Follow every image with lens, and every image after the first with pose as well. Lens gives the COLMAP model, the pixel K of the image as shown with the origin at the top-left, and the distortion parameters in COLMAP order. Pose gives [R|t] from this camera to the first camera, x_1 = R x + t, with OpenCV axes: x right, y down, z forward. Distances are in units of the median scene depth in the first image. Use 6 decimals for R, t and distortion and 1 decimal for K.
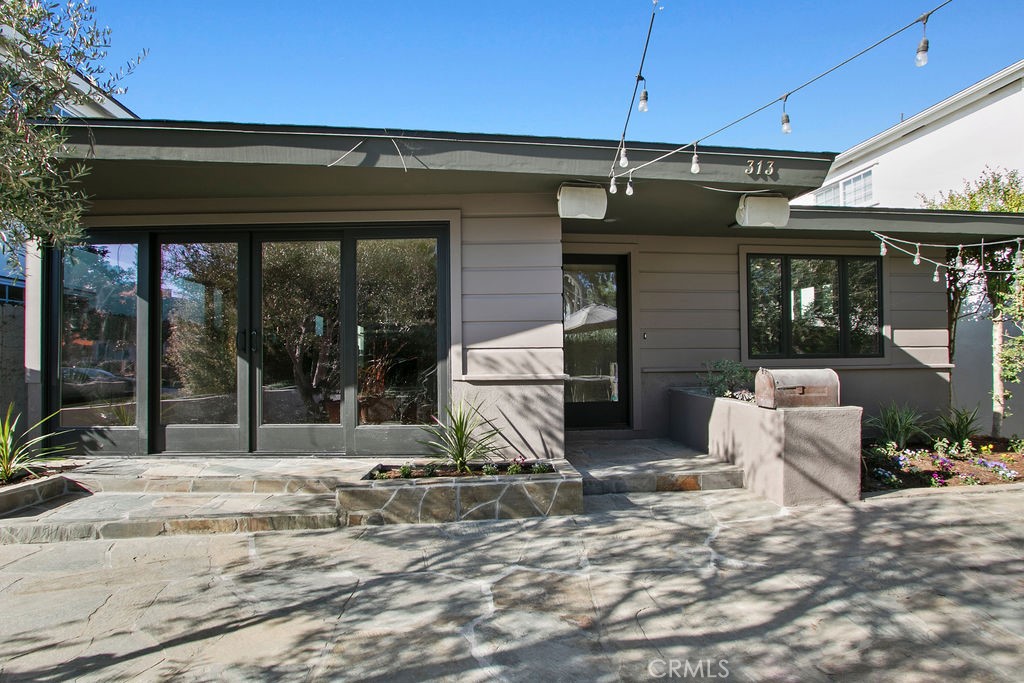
lens RADIAL K [[472.8, 0, 517.7], [0, 472.8, 341.8], [0, 0, 1]] dist [0.000851, -0.002104]
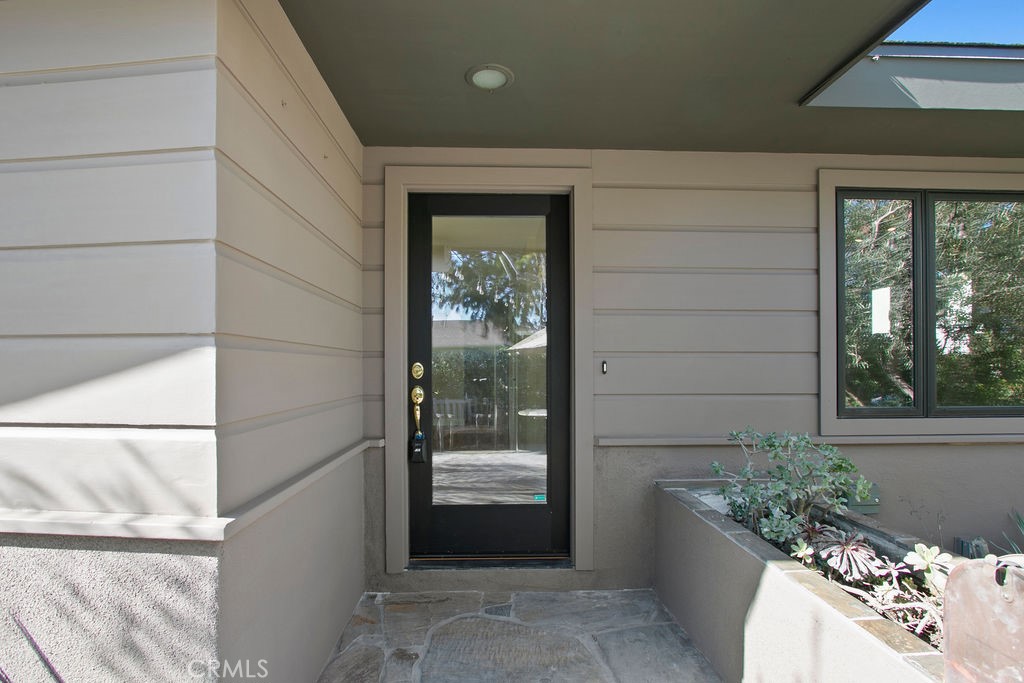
lens RADIAL K [[472.8, 0, 502.5], [0, 472.8, 344.2], [0, 0, 1]] dist [0.000851, -0.002104]
pose [[0.995820, 0.008919, -0.090903, 0.211891], [-0.007797, 0.999889, 0.012694, -0.039931], [0.091006, -0.011933, 0.995779, 0.530068]]
